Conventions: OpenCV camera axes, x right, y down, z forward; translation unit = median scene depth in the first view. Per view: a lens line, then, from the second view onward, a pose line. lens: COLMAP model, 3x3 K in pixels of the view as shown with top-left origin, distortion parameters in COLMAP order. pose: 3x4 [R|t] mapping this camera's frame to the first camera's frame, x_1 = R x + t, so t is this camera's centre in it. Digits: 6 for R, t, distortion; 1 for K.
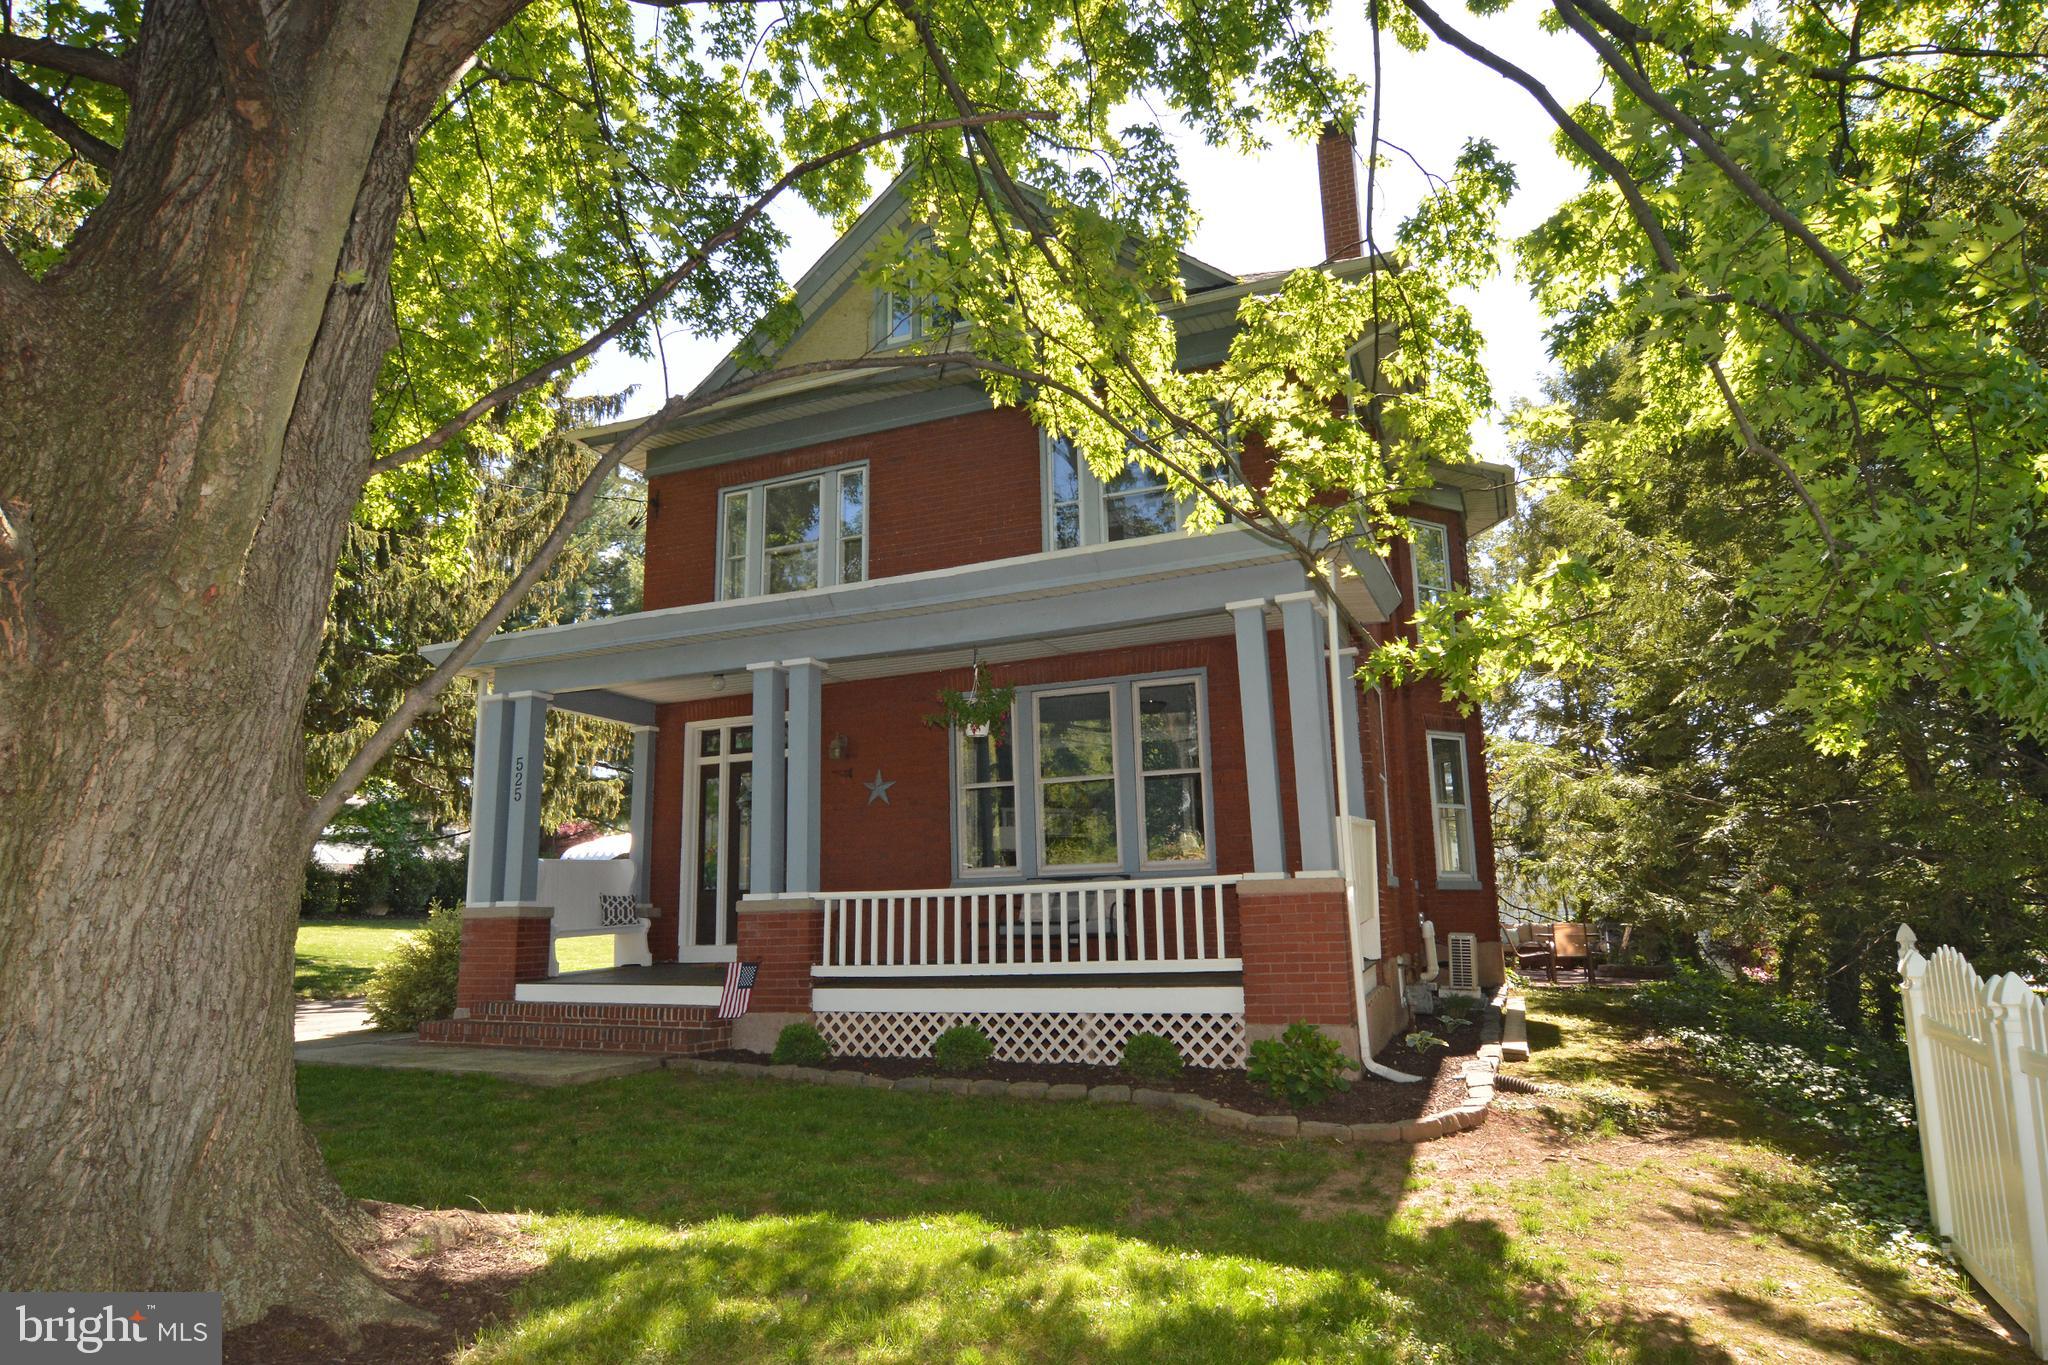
lens RADIAL K [[1114.0, 0, 1024.9], [0, 1114.0, 678.0], [0, 0, 1]] dist [-0.006559, -0.009301]
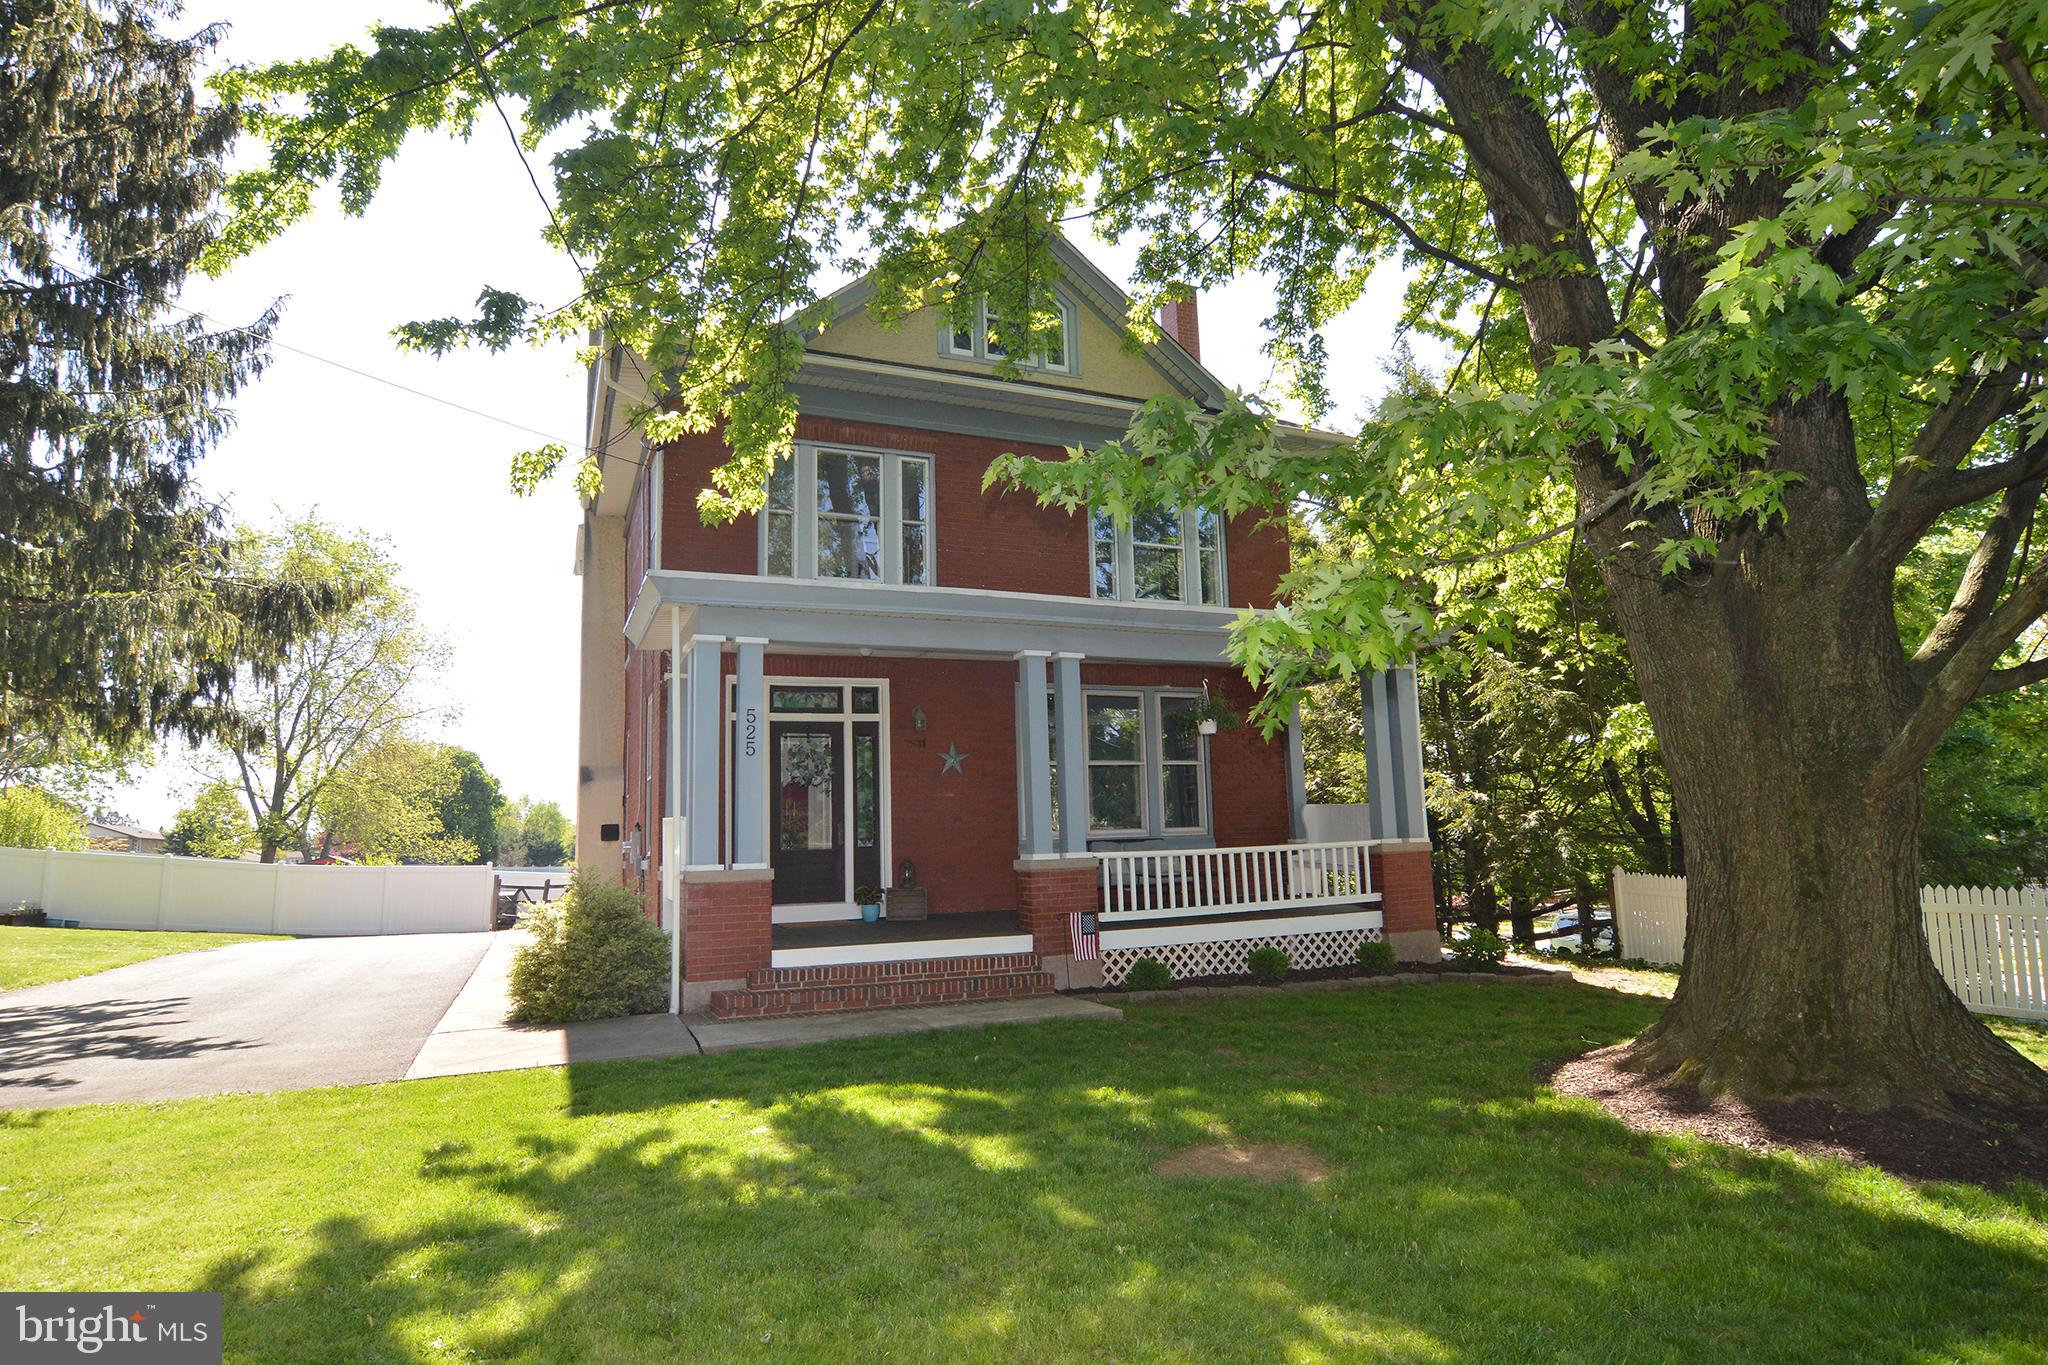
lens RADIAL K [[1114.0, 0, 1020.4], [0, 1114.0, 694.1], [0, 0, 1]] dist [-0.006559, -0.009301]
pose [[0.713153, 0.095195, 0.694515, -1.112650], [-0.128588, 0.991691, -0.003890, 0.040605], [-0.689114, -0.086532, 0.719468, 0.217811]]
